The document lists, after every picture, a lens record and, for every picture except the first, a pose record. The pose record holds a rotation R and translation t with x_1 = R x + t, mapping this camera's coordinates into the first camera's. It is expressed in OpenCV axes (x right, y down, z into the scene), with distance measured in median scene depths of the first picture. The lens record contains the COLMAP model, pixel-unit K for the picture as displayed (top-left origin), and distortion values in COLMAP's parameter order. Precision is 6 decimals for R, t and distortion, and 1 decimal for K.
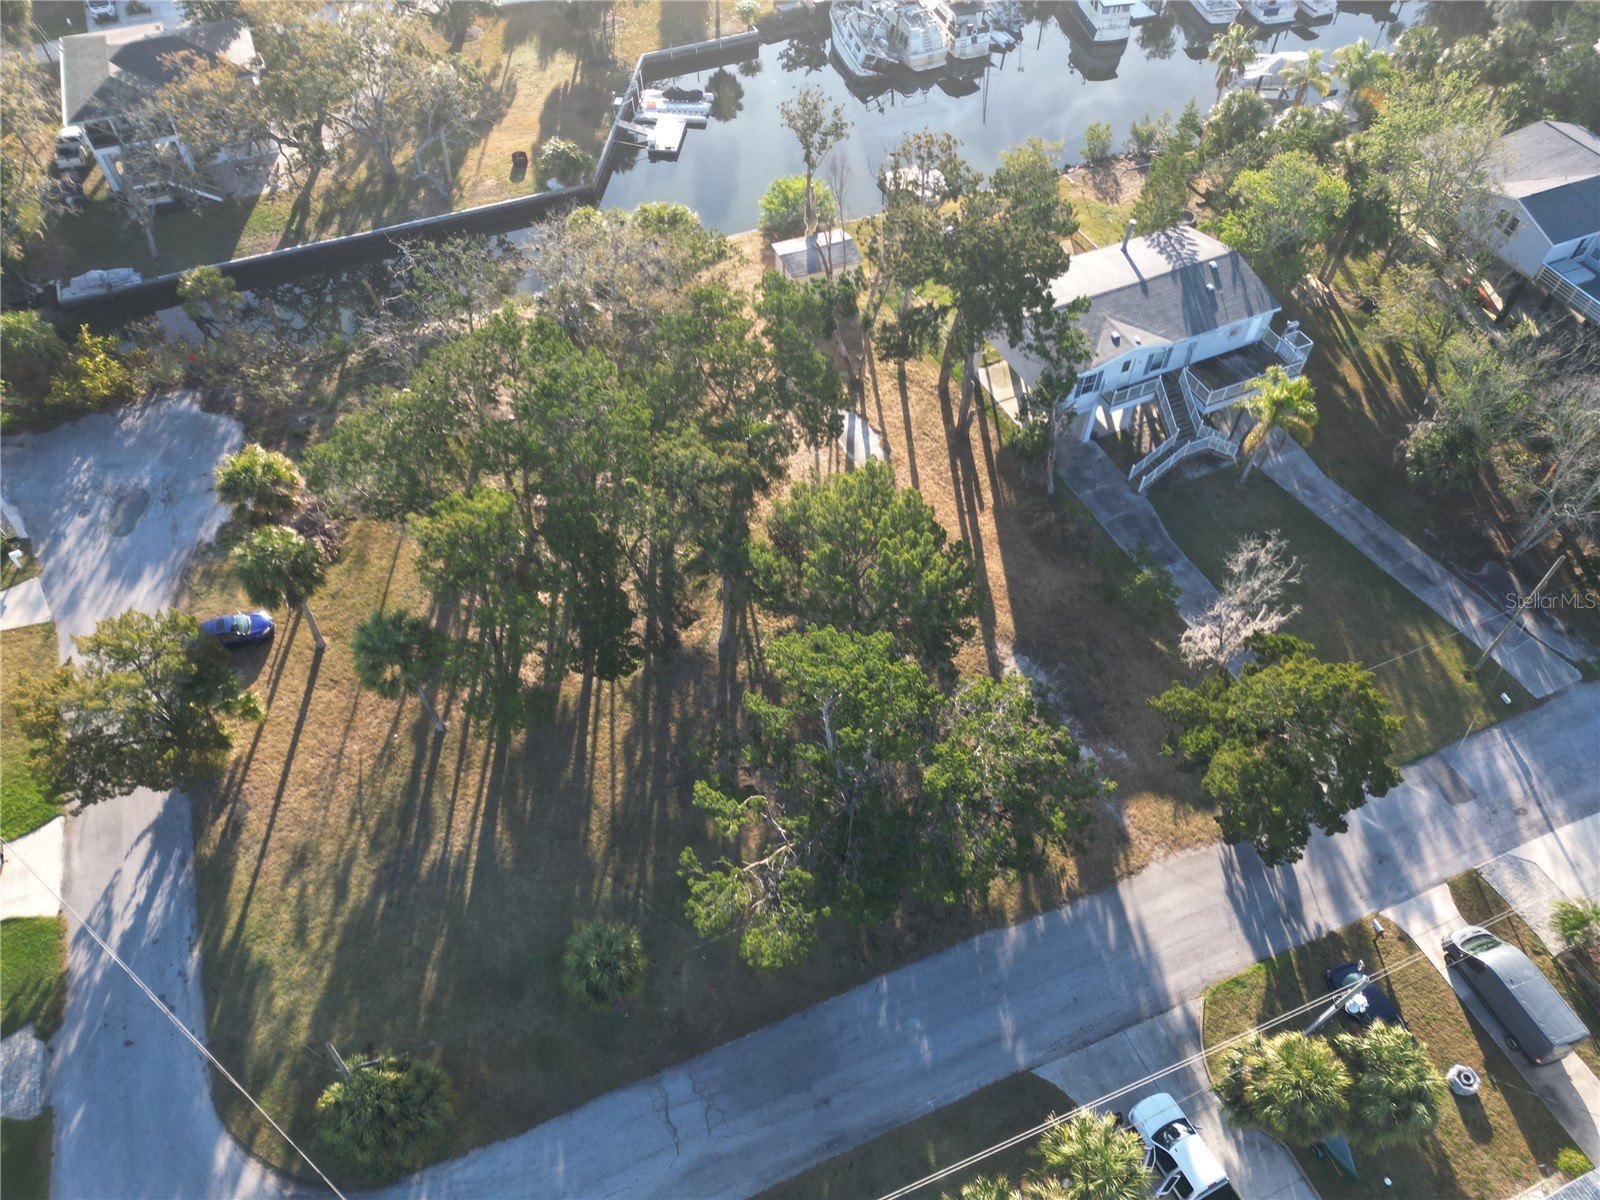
lens RADIAL K [[1102.9, 0, 795.8], [0, 1102.9, 603.8], [0, 0, 1]] dist [0.086117, -0.093398]
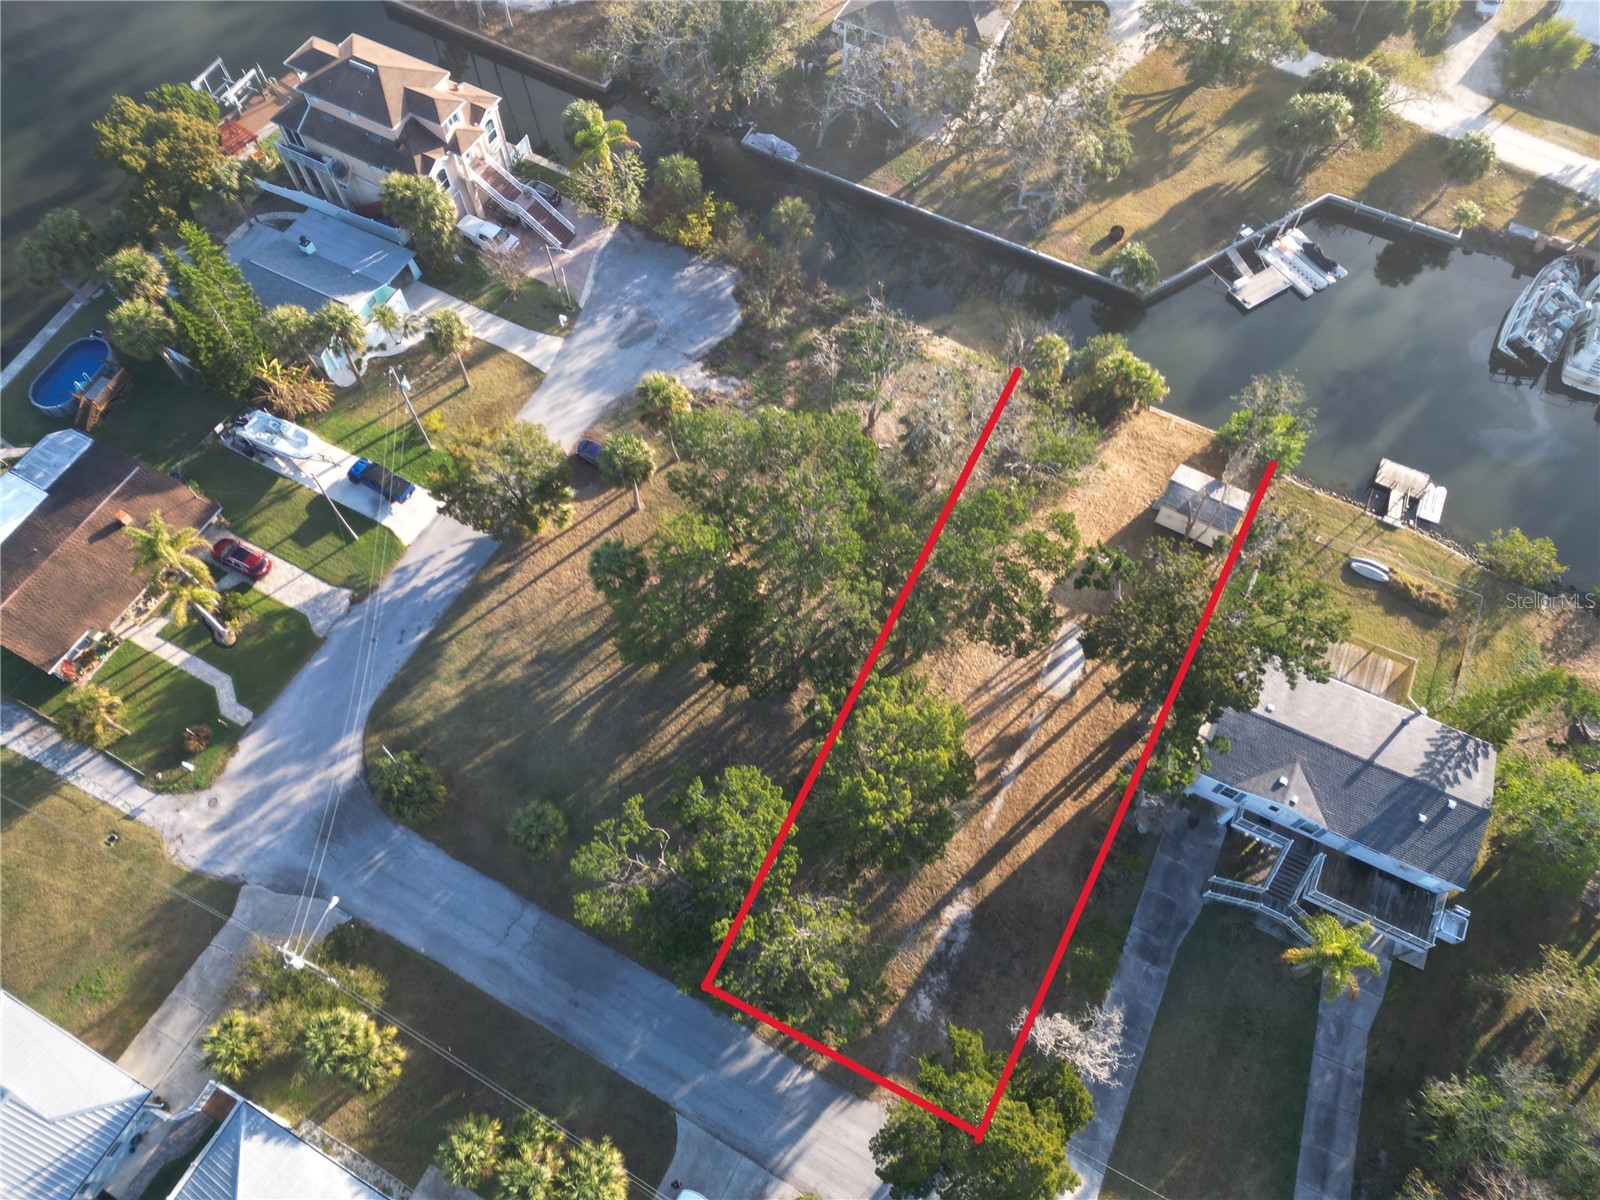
lens RADIAL K [[1108.8, 0, 800.0], [0, 1108.8, 600.0], [0, 0, 1]] dist [0.047528, -0.025270]
pose [[0.625130, 0.692180, -0.360693, 0.270451], [-0.609084, 0.721590, 0.329126, -0.438014], [0.488087, 0.013946, 0.872684, -0.108689]]
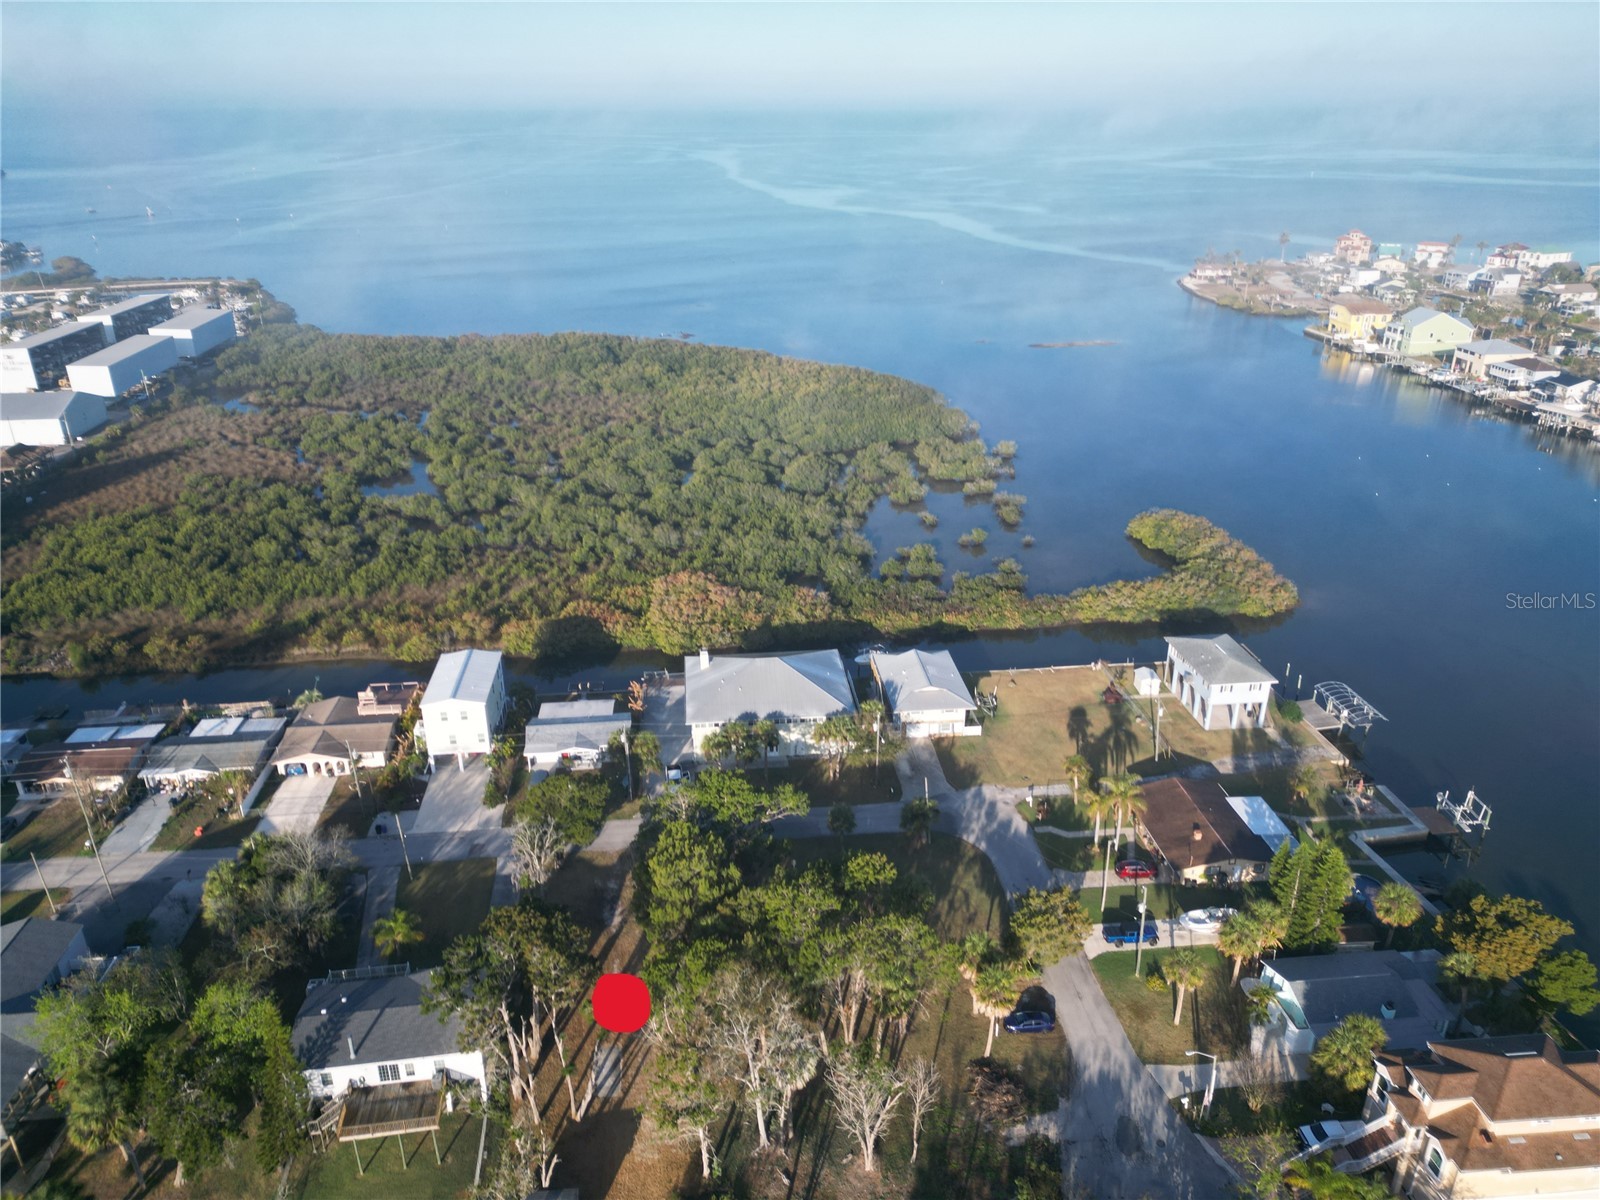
lens RADIAL K [[1102.9, 0, 795.8], [0, 1102.9, 603.8], [0, 0, 1]] dist [0.086117, -0.093398]
pose [[-0.956018, -0.121354, 0.267025, -0.504412], [0.228700, 0.261597, 0.937691, -1.683669], [-0.183645, 0.957518, -0.222338, 0.775651]]
